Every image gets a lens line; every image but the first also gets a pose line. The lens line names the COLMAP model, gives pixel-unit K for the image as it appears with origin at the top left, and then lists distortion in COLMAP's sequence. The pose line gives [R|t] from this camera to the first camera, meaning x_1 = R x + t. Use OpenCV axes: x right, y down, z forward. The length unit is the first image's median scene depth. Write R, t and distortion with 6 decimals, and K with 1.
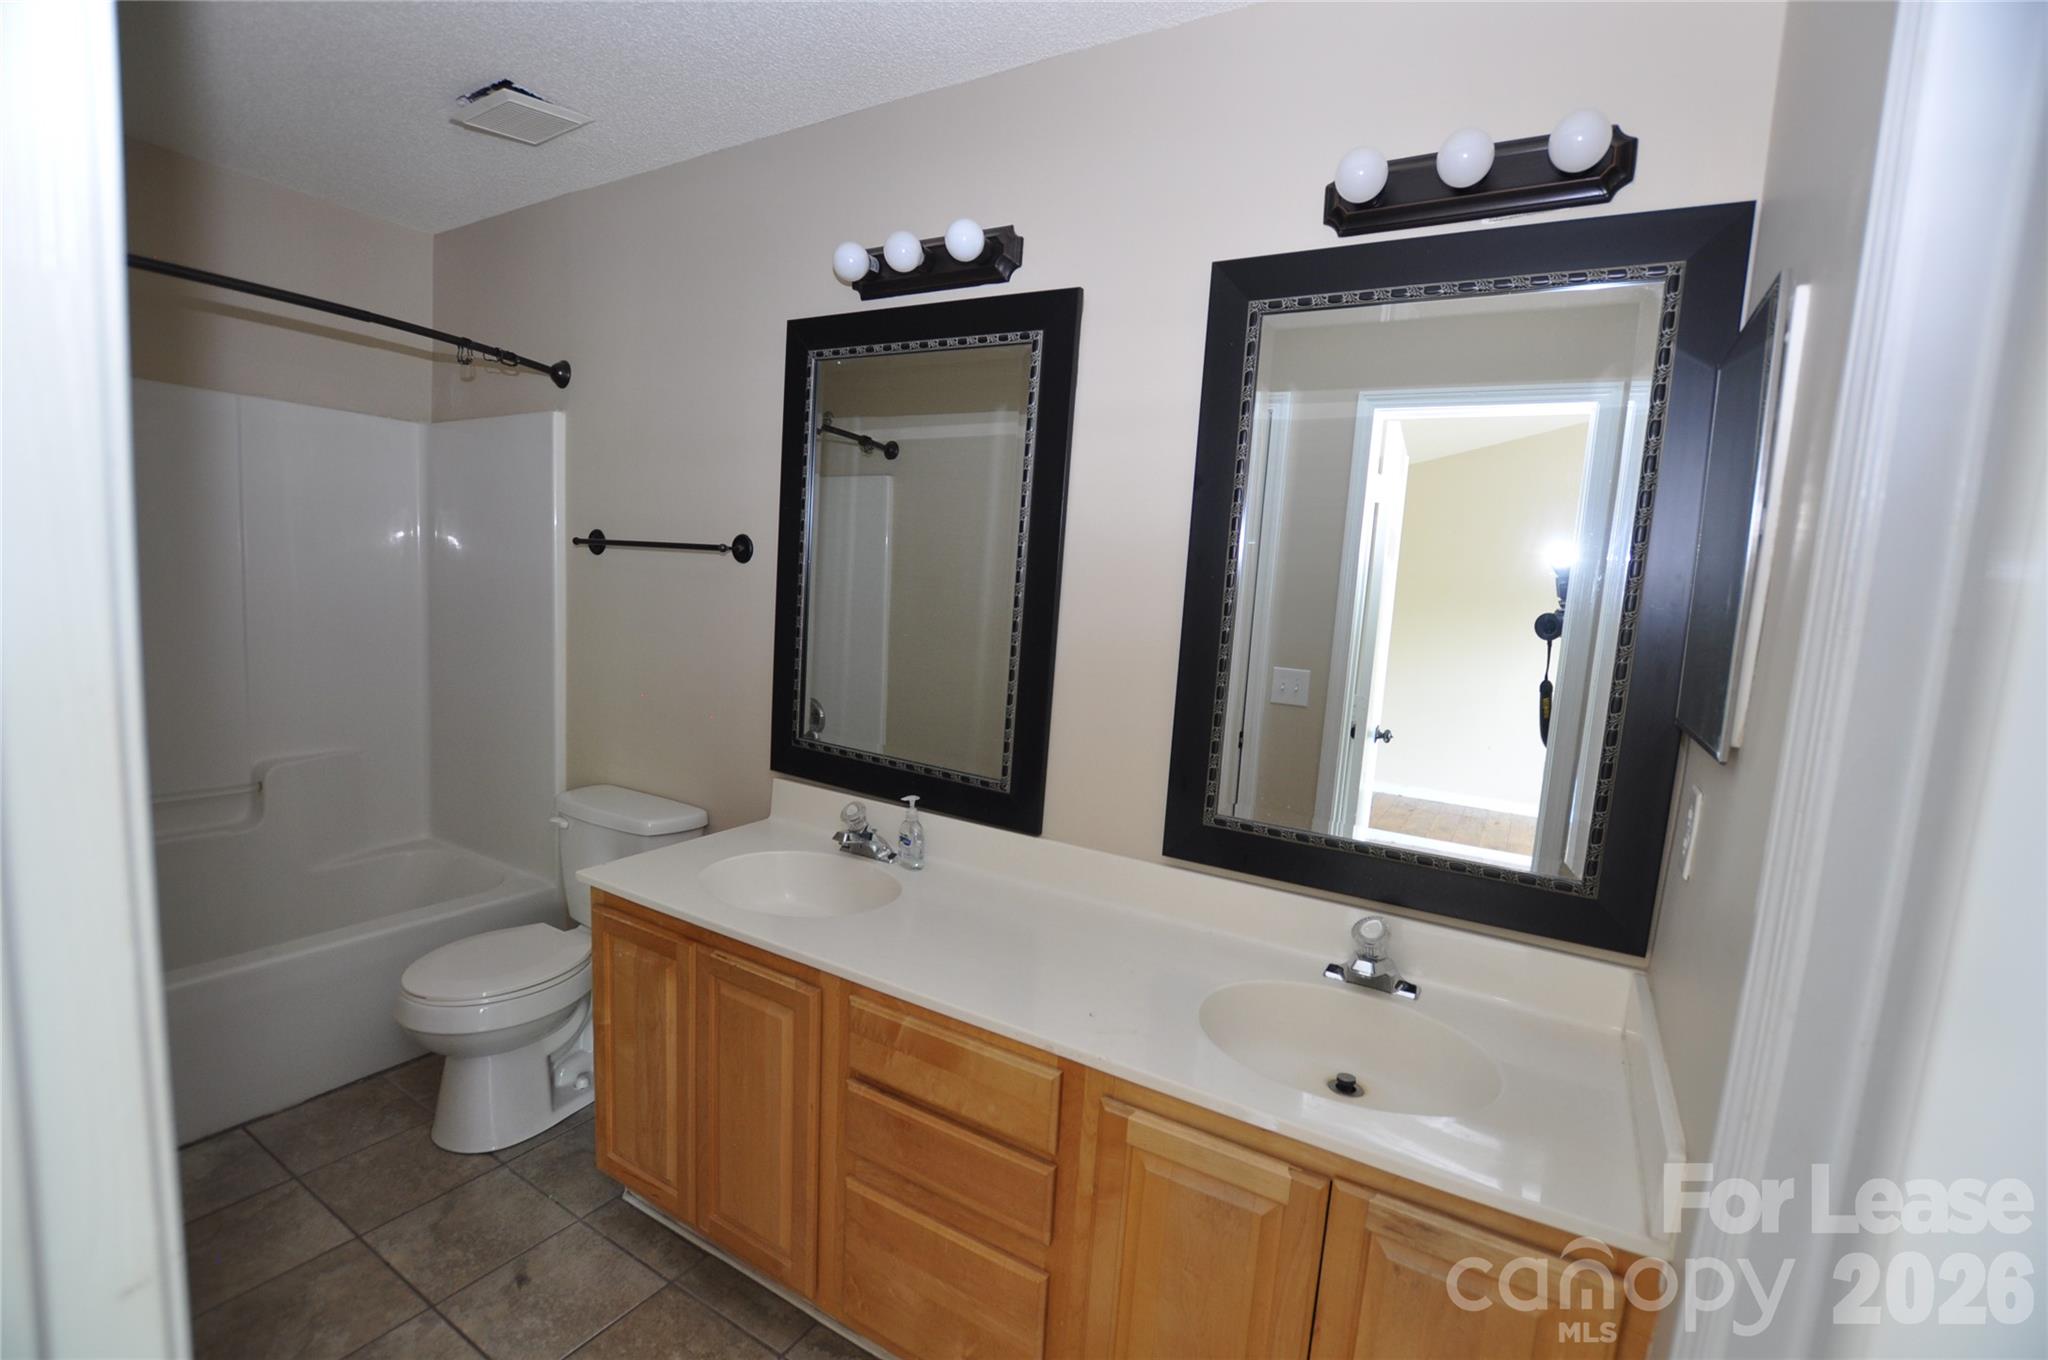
lens RADIAL K [[896.5, 0, 1036.3], [0, 896.5, 690.9], [0, 0, 1]] dist [-0.033582, 0.001030]
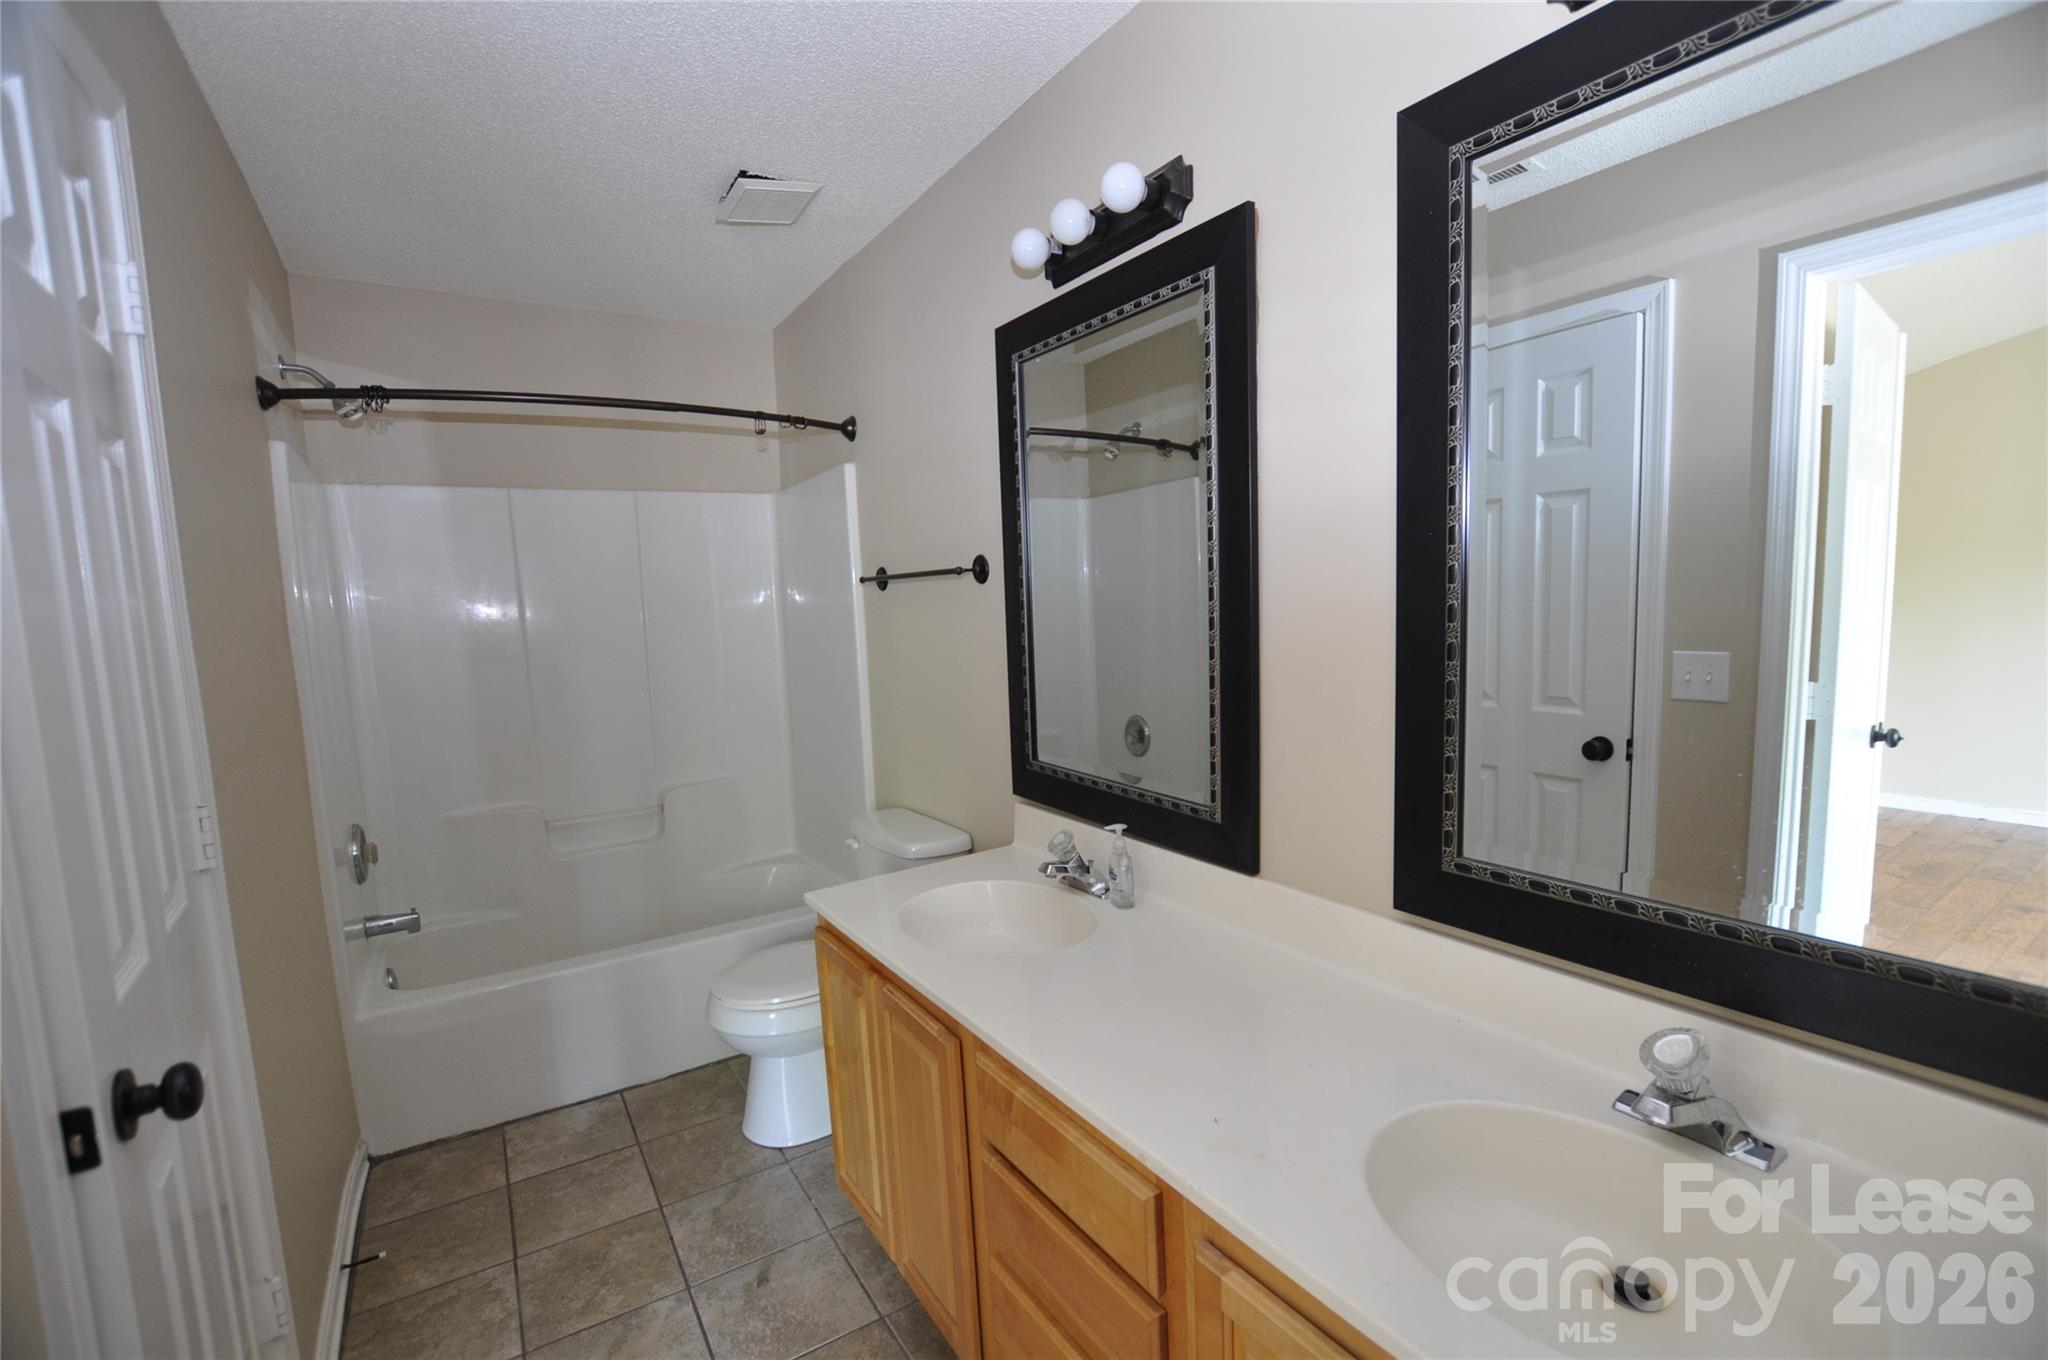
lens RADIAL K [[896.5, 0, 1036.3], [0, 896.5, 690.9], [0, 0, 1]] dist [-0.033582, 0.001030]
pose [[0.890273, -0.052778, -0.452359, 0.201574], [0.044209, 0.998587, -0.029503, 0.008534], [0.453277, 0.006267, 0.891348, 0.177193]]
